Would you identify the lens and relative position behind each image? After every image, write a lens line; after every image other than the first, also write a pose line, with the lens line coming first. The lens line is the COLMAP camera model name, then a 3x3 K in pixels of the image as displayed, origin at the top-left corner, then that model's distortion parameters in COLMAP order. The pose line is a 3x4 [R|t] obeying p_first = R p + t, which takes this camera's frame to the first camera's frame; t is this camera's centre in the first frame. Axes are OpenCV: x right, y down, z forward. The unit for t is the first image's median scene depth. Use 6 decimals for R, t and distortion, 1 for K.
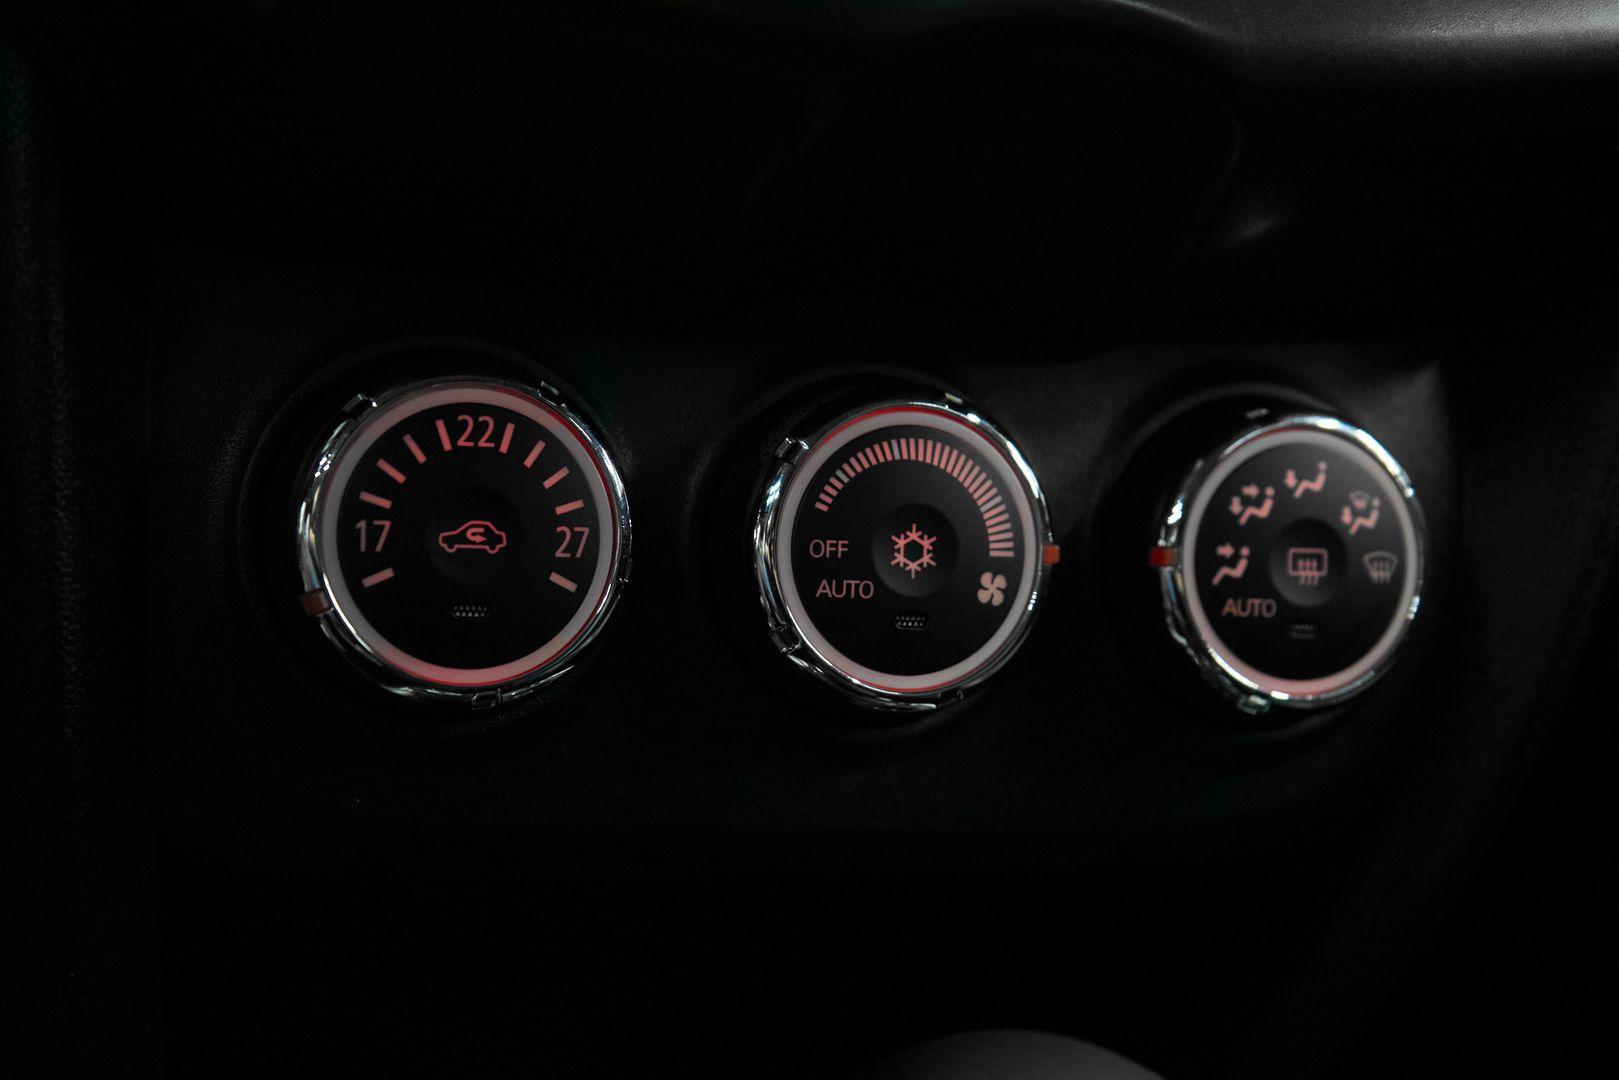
lens RADIAL K [[2534.1, 0, 808.2], [0, 2534.1, 538.1], [0, 0, 1]] dist [0.011438, 0.000000]
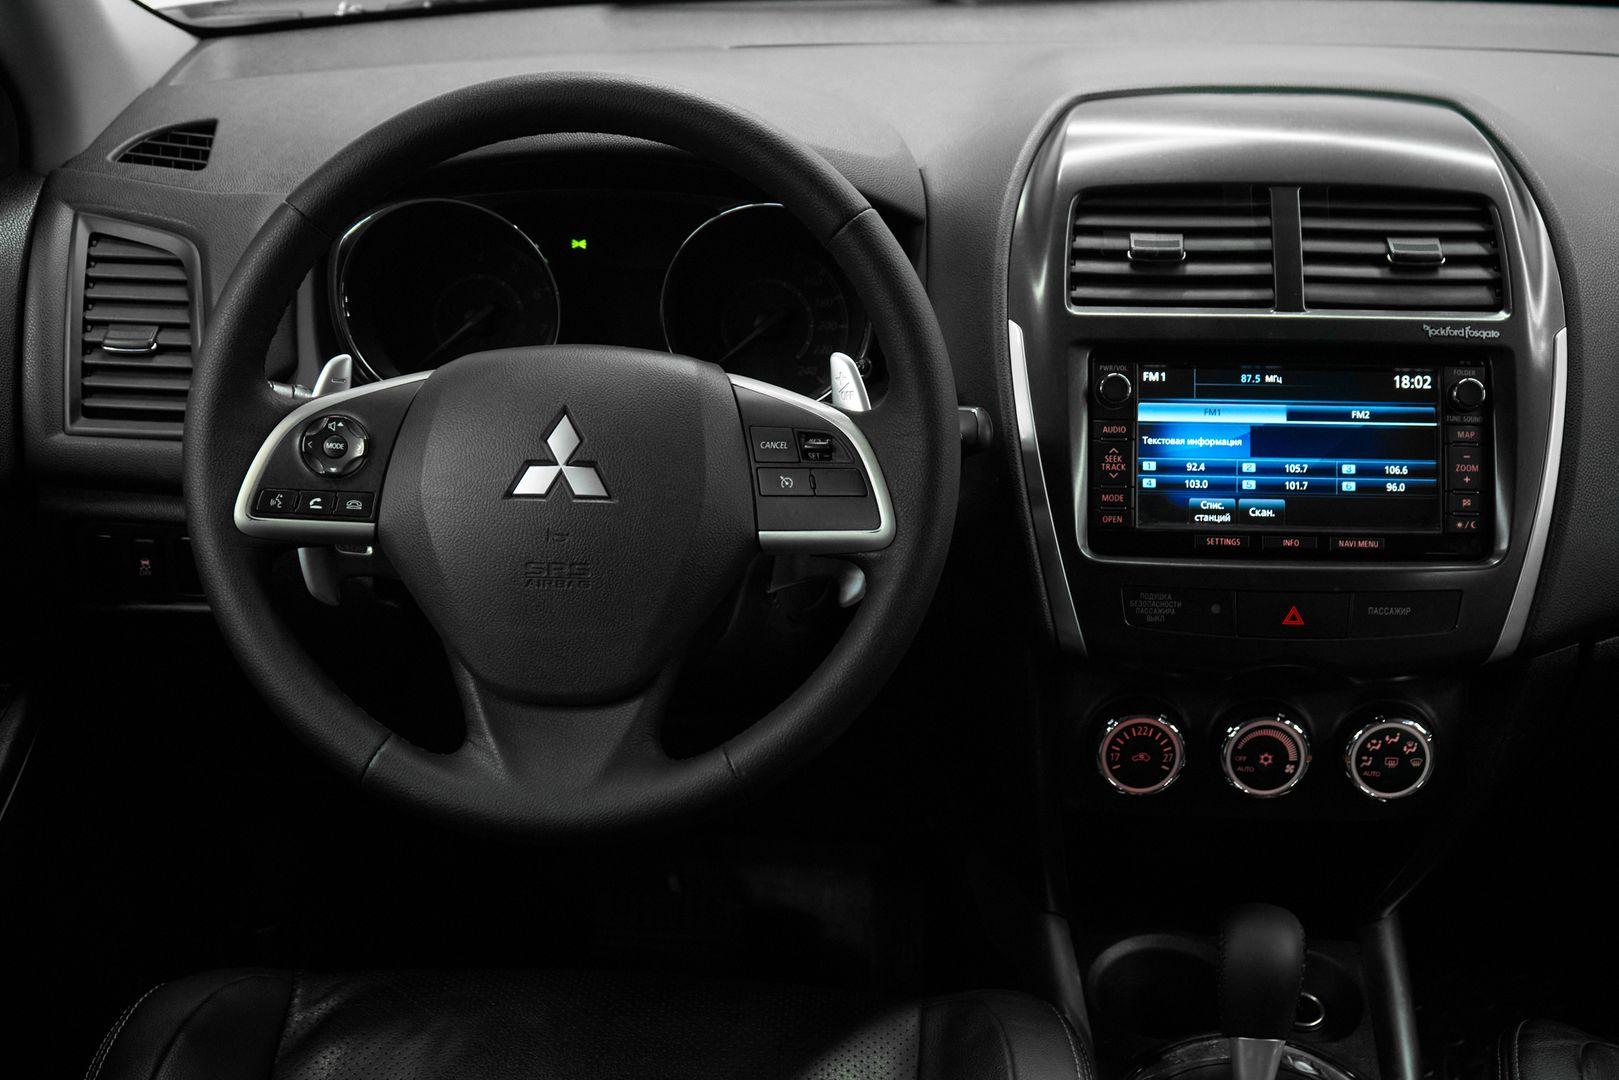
lens RADIAL K [[2321.1, 0, 816.8], [0, 2321.1, 540.8], [0, 0, 1]] dist [-0.008372, 0.000000]
pose [[0.931775, 0.079422, -0.354243, 0.583312], [0.024537, 0.959767, 0.279722, -1.216577], [0.362207, -0.269330, 0.892338, -2.062192]]
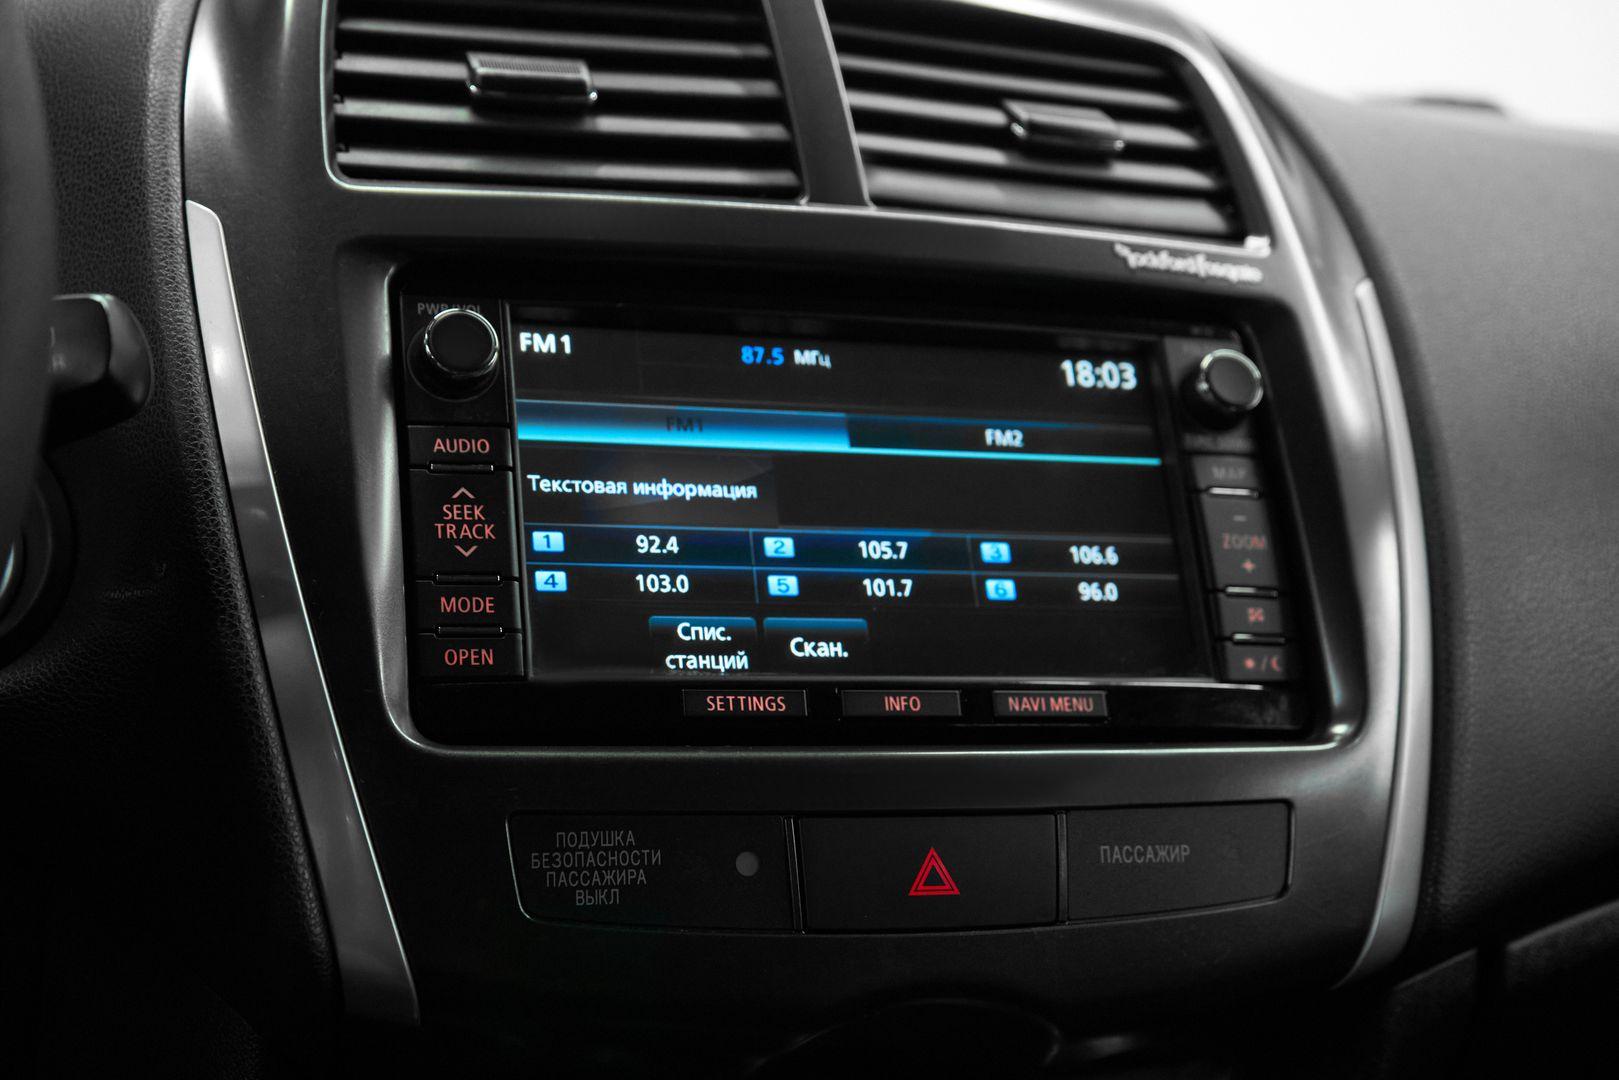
lens RADIAL K [[2377.5, 0, 798.1], [0, 2377.5, 526.4], [0, 0, 1]] dist [0.026389, 0.000000]
pose [[0.999822, -0.012351, -0.014268, 0.036161], [0.012200, 0.999869, -0.010592, -0.413029], [0.014397, 0.010416, 0.999842, -0.371351]]
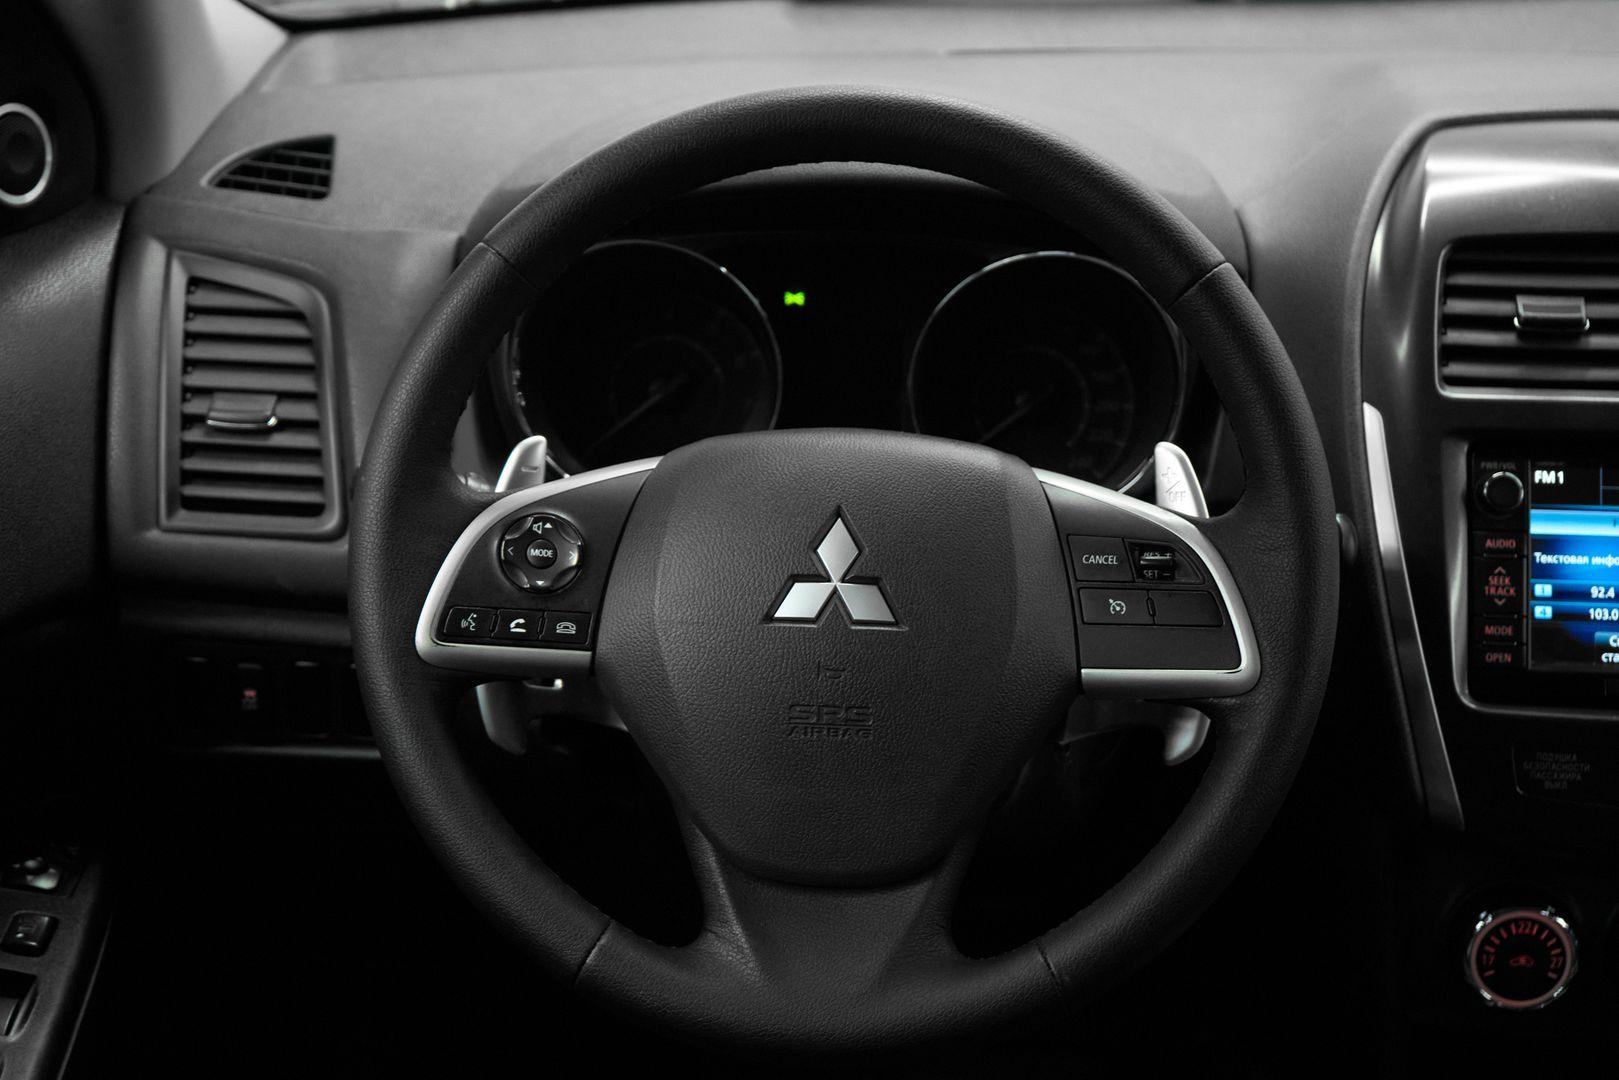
lens RADIAL K [[2896.3, 0, 811.6], [0, 2896.3, 545.3], [0, 0, 1]] dist [0.039000, 0.000000]
pose [[0.928862, 0.078561, -0.361999, 0.272505], [0.012383, 0.970120, 0.242308, -1.230441], [0.370218, -0.229553, 0.900135, -2.132827]]
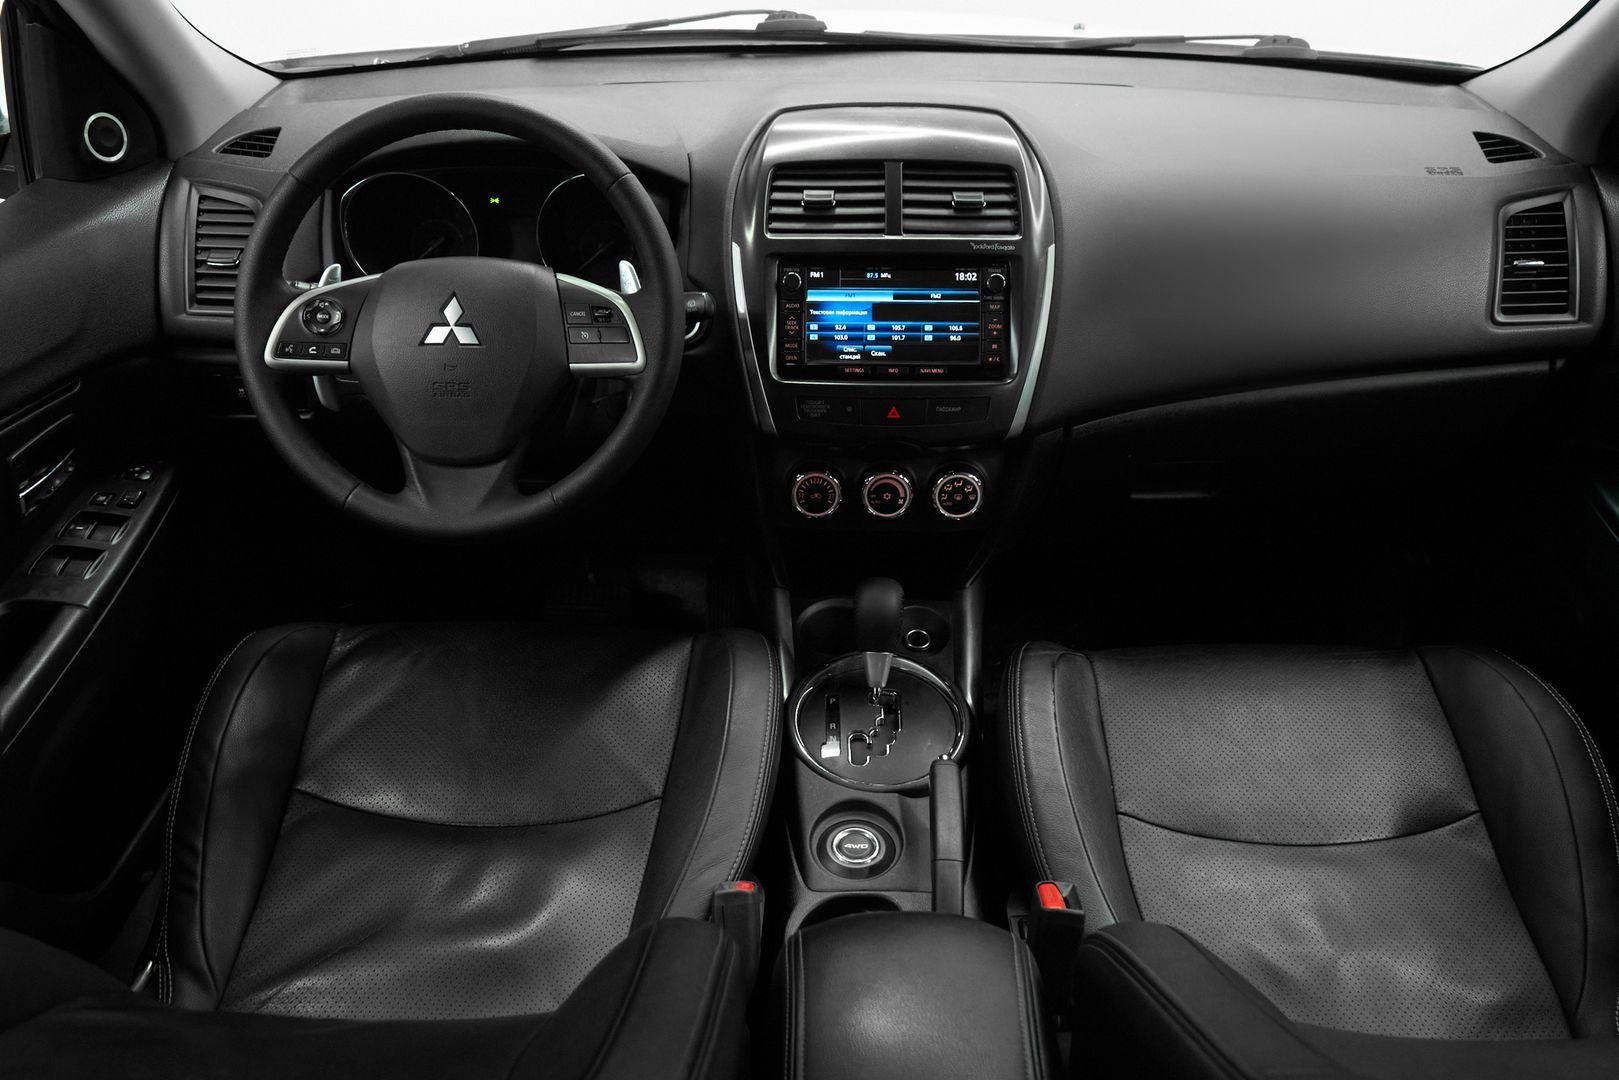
lens RADIAL K [[1363.3, 0, 811.5], [0, 1363.3, 537.8], [0, 0, 1]] dist [0.009359, -0.028547]
pose [[0.938662, 0.104218, -0.328712, 0.980767], [0.028636, 0.926386, 0.375484, -1.166373], [0.343647, -0.361866, 0.866579, -2.018766]]
